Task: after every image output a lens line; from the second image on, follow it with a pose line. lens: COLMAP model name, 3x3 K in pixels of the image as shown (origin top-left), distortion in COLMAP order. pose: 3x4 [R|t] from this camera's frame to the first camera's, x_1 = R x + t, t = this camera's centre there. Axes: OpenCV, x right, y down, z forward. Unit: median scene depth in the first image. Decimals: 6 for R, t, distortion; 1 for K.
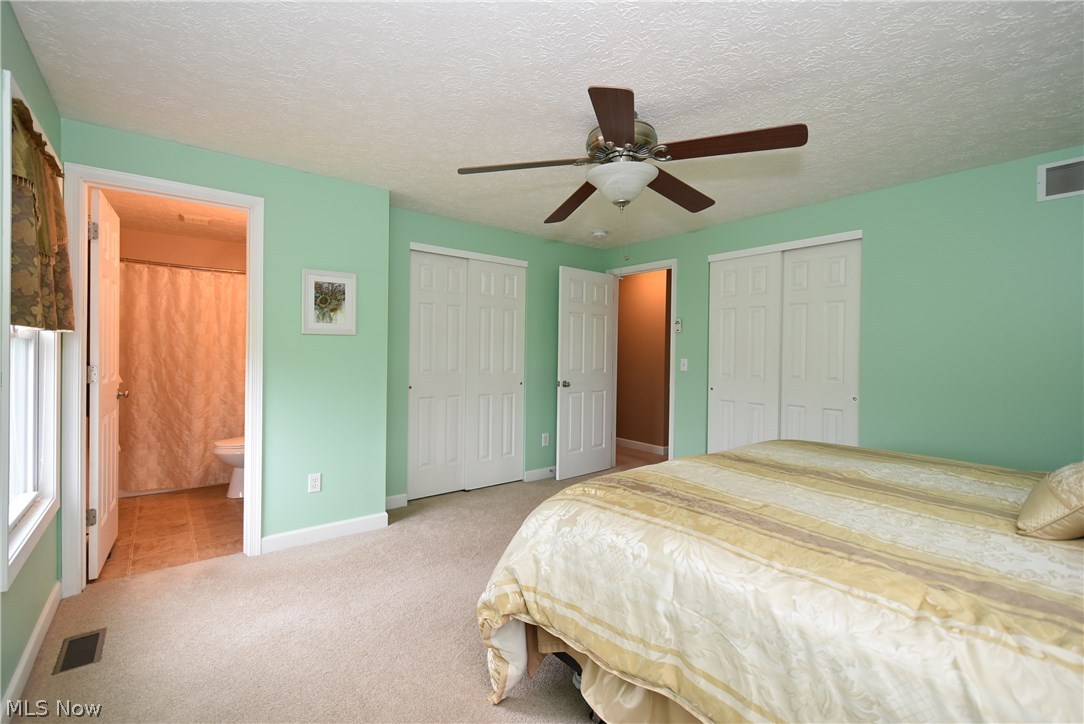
lens RADIAL K [[474.4, 0, 549.6], [0, 474.4, 358.4], [0, 0, 1]] dist [0.001315, 0.000140]
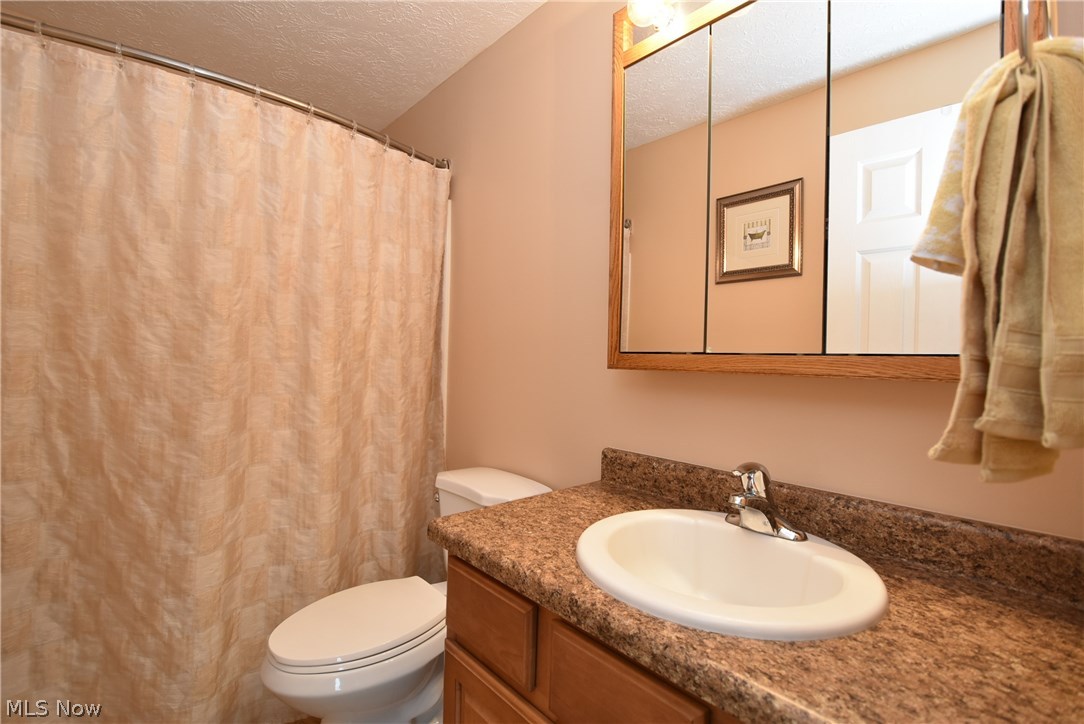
lens RADIAL K [[474.4, 0, 534.4], [0, 474.4, 359.7], [0, 0, 1]] dist [0.001315, 0.000140]
pose [[0.998745, 0.005829, 0.049748, -0.545713], [-0.005237, 0.999914, -0.012022, 0.002017], [-0.049814, 0.011746, 0.998689, 0.680309]]
